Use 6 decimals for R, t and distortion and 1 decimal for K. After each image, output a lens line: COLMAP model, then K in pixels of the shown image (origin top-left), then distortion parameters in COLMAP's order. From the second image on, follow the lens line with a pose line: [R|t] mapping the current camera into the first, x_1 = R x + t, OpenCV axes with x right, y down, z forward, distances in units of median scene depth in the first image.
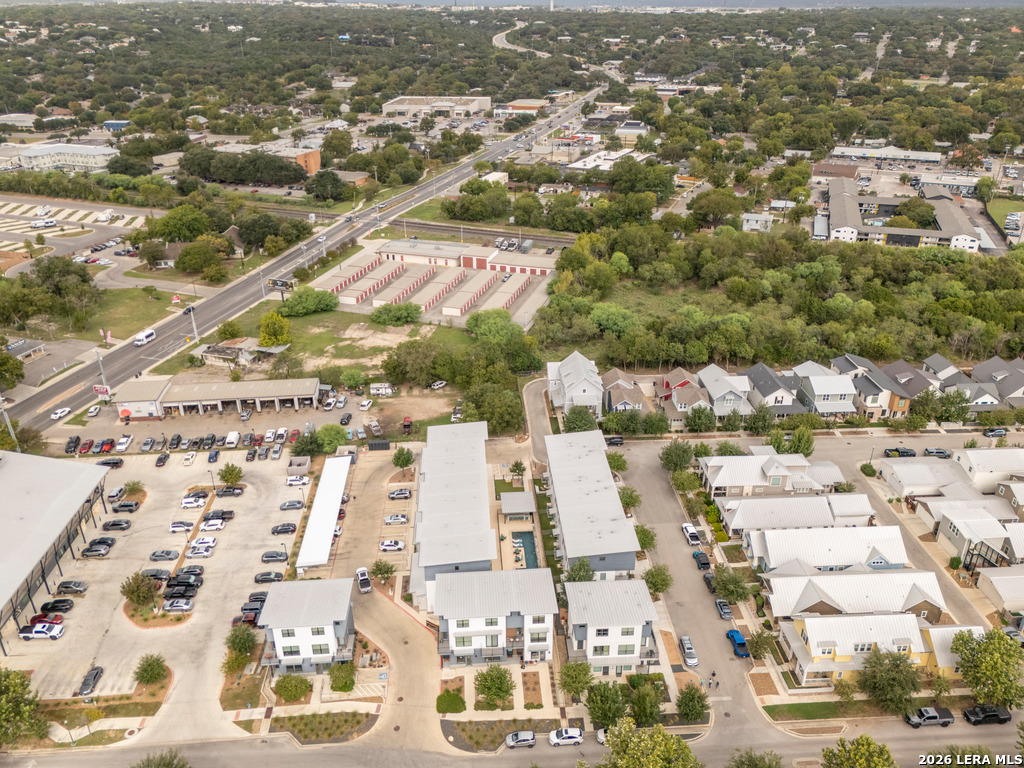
lens RADIAL K [[752.9, 0, 512.0], [0, 752.9, 384.0], [0, 0, 1]] dist [0.067794, -0.055431]
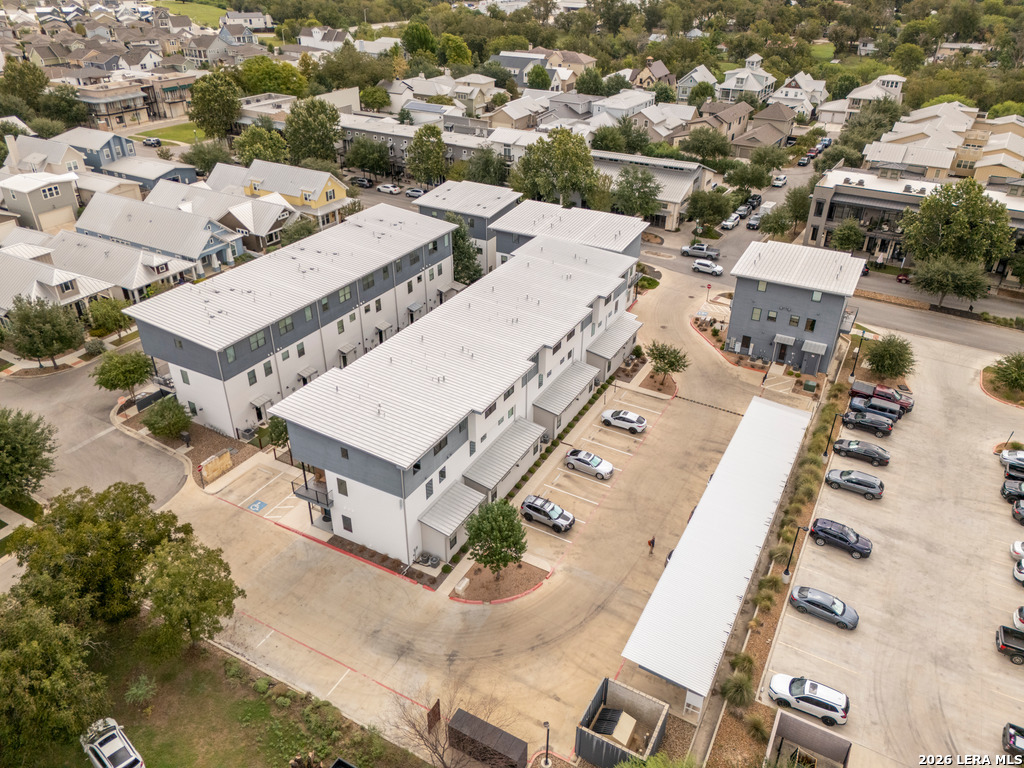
lens RADIAL K [[752.9, 0, 512.0], [0, 752.9, 384.0], [0, 0, 1]] dist [0.067794, -0.055431]
pose [[-0.839726, -0.273922, 0.468857, -0.240490], [0.241976, 0.584207, 0.774694, -0.166837], [-0.486115, 0.763983, -0.424291, 0.896964]]
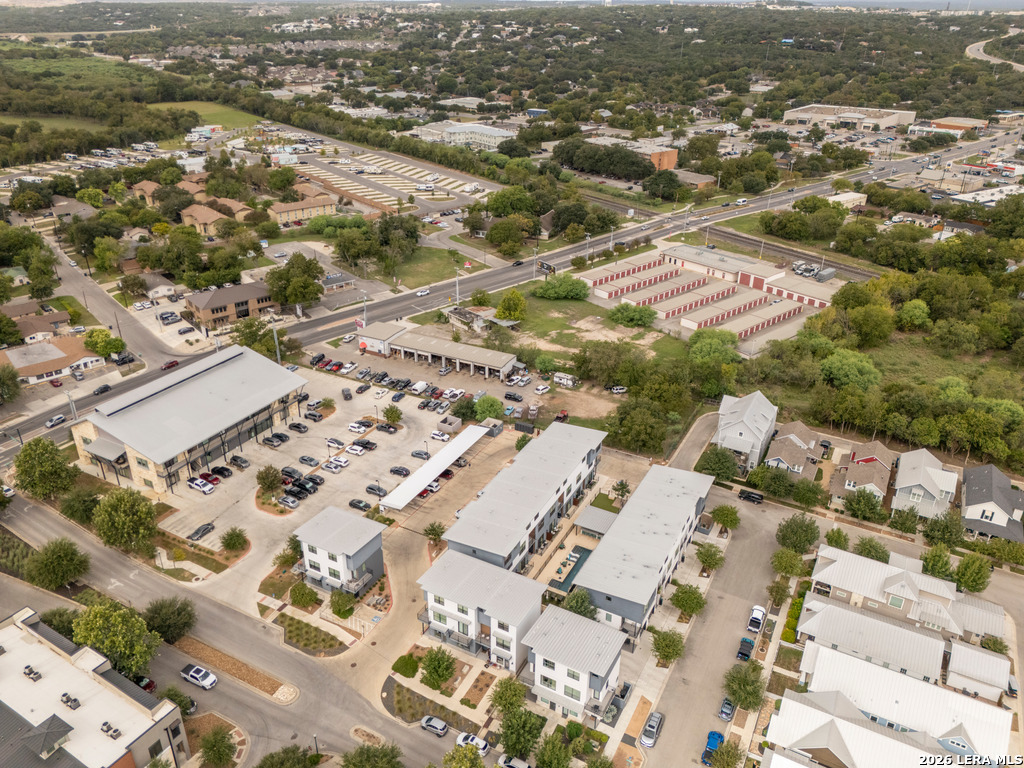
lens RADIAL K [[742.4, 0, 517.2], [0, 742.4, 384.1], [0, 0, 1]] dist [0.066061, -0.056577]
pose [[0.851959, 0.249110, -0.460554, 0.243376], [-0.247953, 0.966644, 0.064173, -0.036418], [0.461178, 0.059523, 0.885309, 0.070260]]
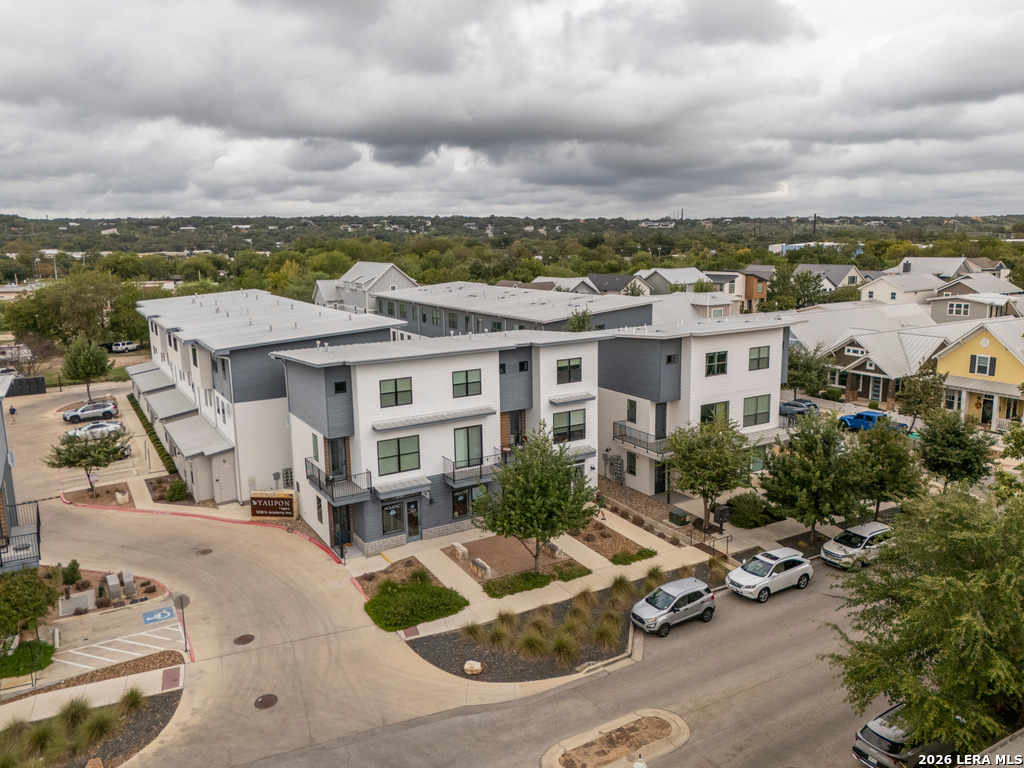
lens RADIAL K [[762.7, 0, 507.5], [0, 762.7, 381.2], [0, 0, 1]] dist [0.067043, -0.055497]
pose [[0.893865, -0.093068, 0.438570, -0.100744], [0.209480, 0.951570, -0.225016, 0.231250], [-0.396388, 0.293006, 0.870071, 0.378868]]
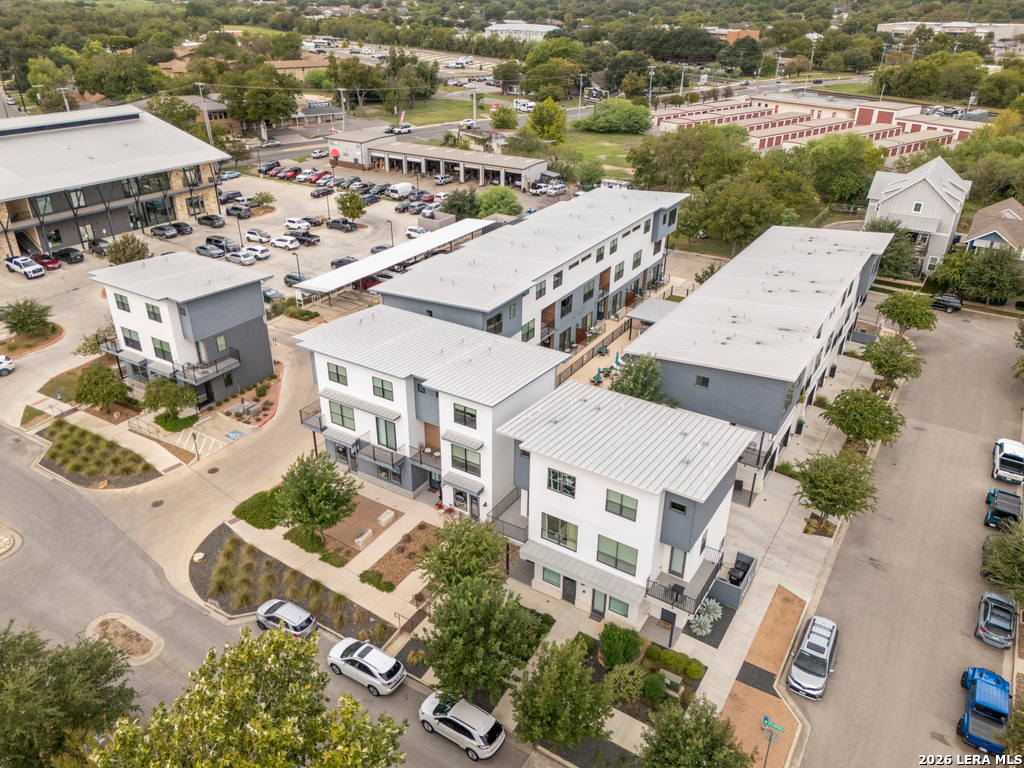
lens RADIAL K [[747.8, 0, 516.4], [0, 747.8, 379.4], [0, 0, 1]] dist [0.065433, -0.051333]
pose [[0.813464, 0.279074, -0.510288, 0.158926], [-0.270299, 0.958257, 0.093175, 0.139210], [0.514990, 0.062136, 0.854941, 0.369523]]
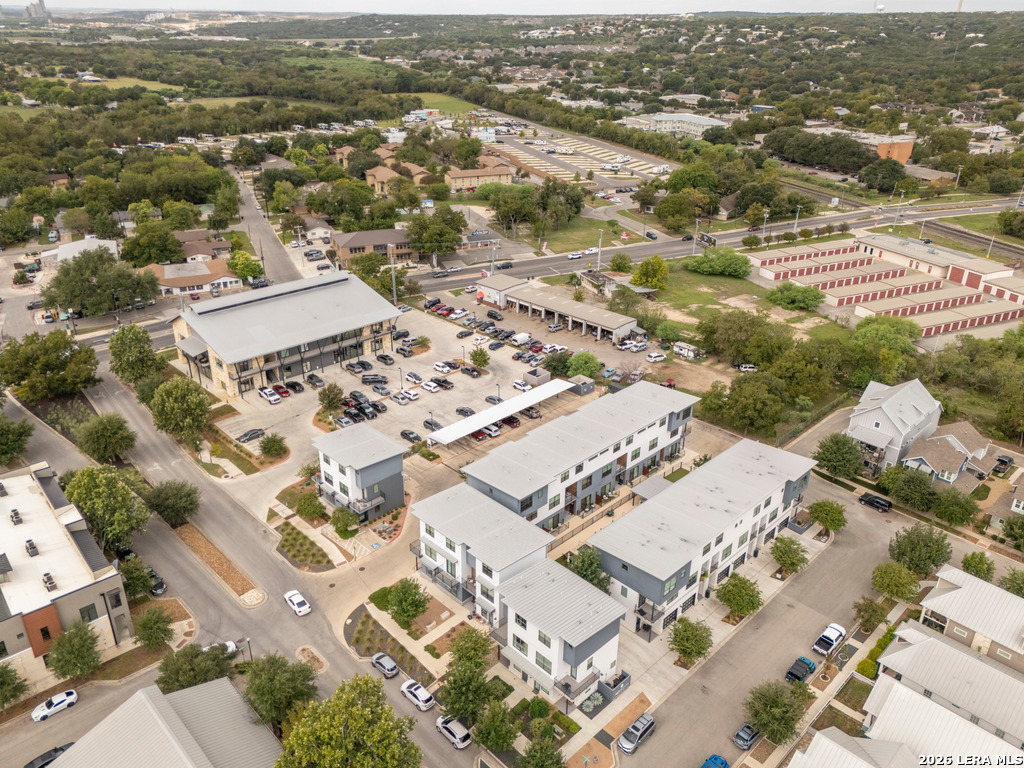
lens RADIAL K [[754.7, 0, 518.5], [0, 754.7, 384.1], [0, 0, 1]] dist [0.072073, -0.063776]
pose [[0.659552, 0.337812, -0.671472, 0.315616], [-0.350530, 0.928466, 0.122796, 0.003495], [0.664921, 0.154381, 0.730785, 0.219905]]
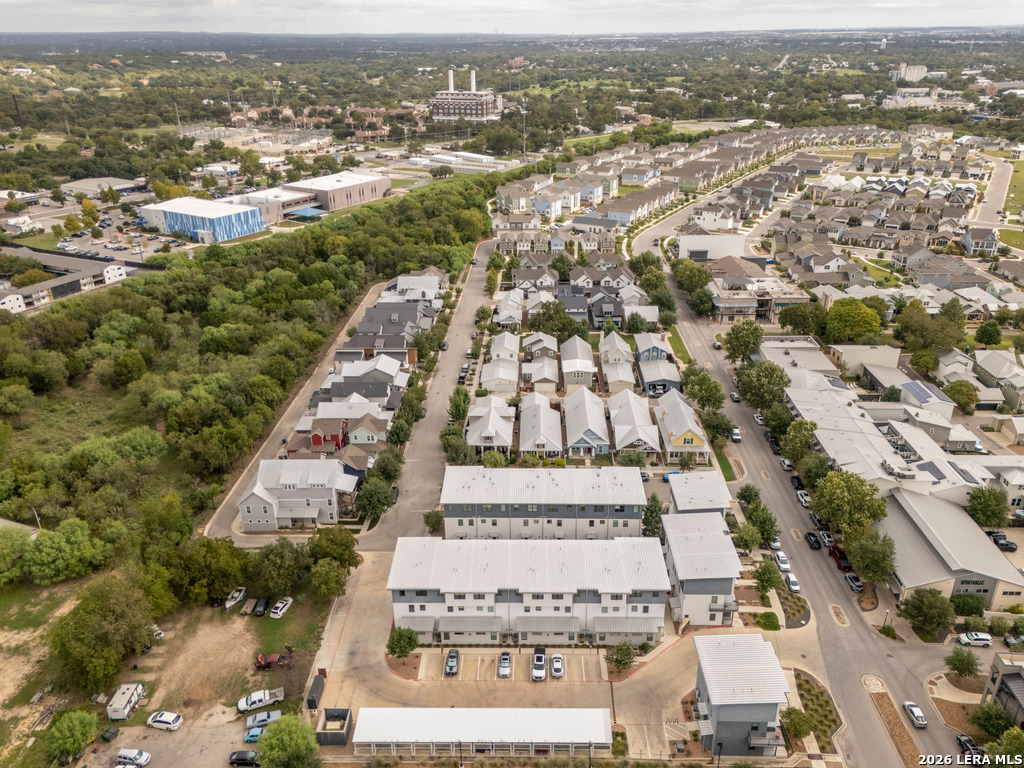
lens RADIAL K [[764.0, 0, 506.5], [0, 764.0, 387.4], [0, 0, 1]] dist [0.071907, -0.062114]
pose [[0.095350, -0.410717, 0.906764, -0.587005], [0.457371, 0.827146, 0.326559, -0.250139], [-0.884149, 0.383590, 0.266719, 0.507368]]
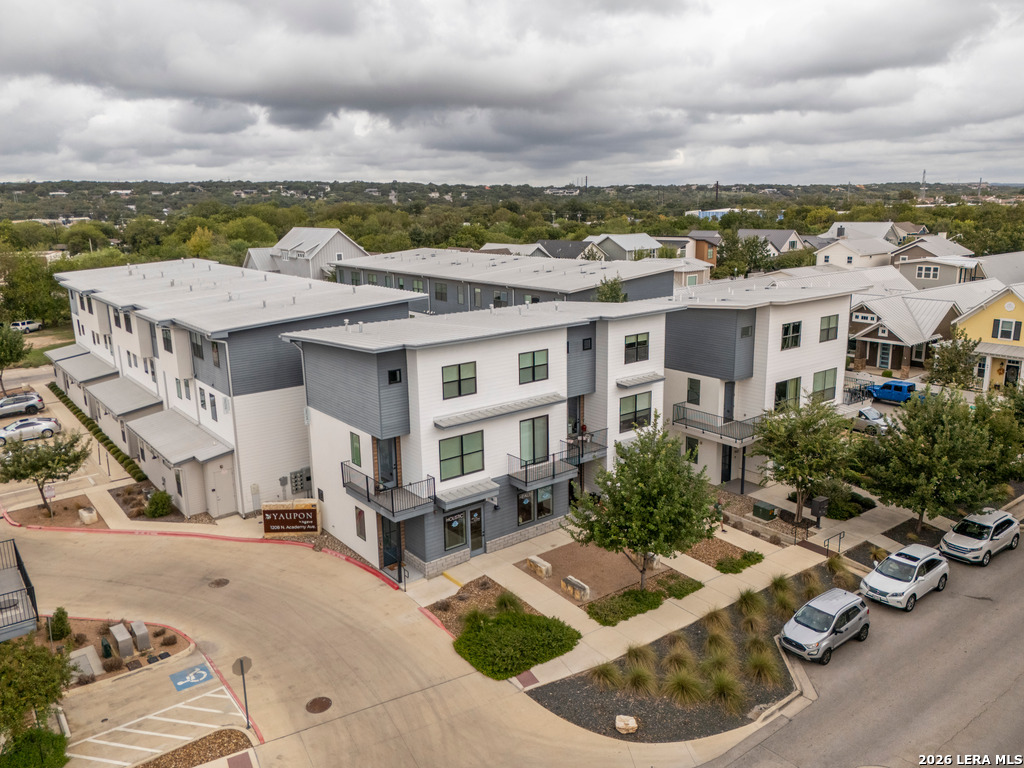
lens RADIAL K [[775.1, 0, 507.4], [0, 775.1, 364.6], [0, 0, 1]] dist [0.062113, -0.046651]
pose [[0.831142, -0.123152, 0.542251, -0.122534], [0.258155, 0.949164, -0.180123, 0.211953], [-0.492502, 0.289692, 0.820682, 0.422676]]
